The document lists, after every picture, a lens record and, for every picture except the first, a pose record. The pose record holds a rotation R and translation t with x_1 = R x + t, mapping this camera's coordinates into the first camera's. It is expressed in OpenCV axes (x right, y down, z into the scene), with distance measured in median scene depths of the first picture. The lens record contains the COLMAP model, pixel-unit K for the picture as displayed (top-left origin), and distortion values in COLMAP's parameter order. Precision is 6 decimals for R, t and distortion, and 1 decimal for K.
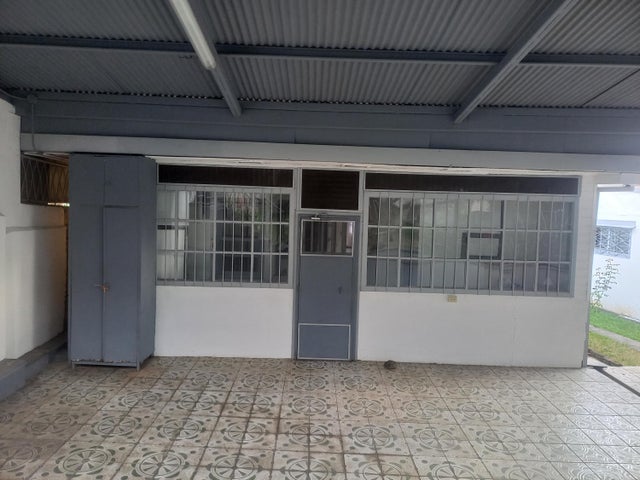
lens RADIAL K [[468.1, 0, 318.8], [0, 468.1, 233.8], [0, 0, 1]] dist [0.066672, -0.051007]
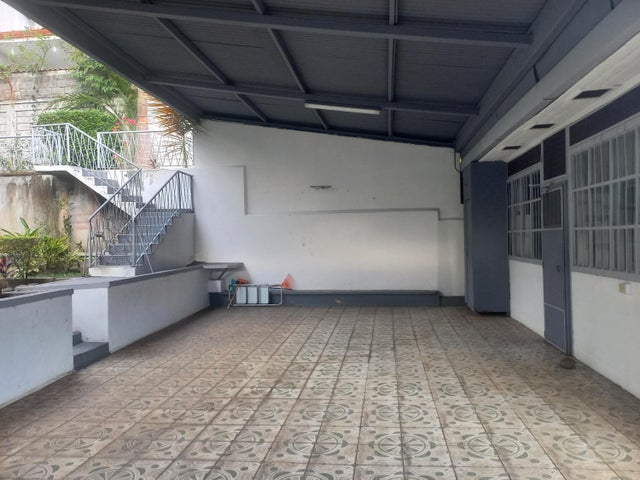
lens RADIAL K [[468.1, 0, 323.6], [0, 468.1, 240.7], [0, 0, 1]] dist [0.066672, -0.051007]
pose [[-0.136166, -0.023531, -0.990407, 1.114402], [-0.051033, 0.998557, -0.016708, 0.119721], [0.989371, 0.048269, -0.137171, 0.775084]]
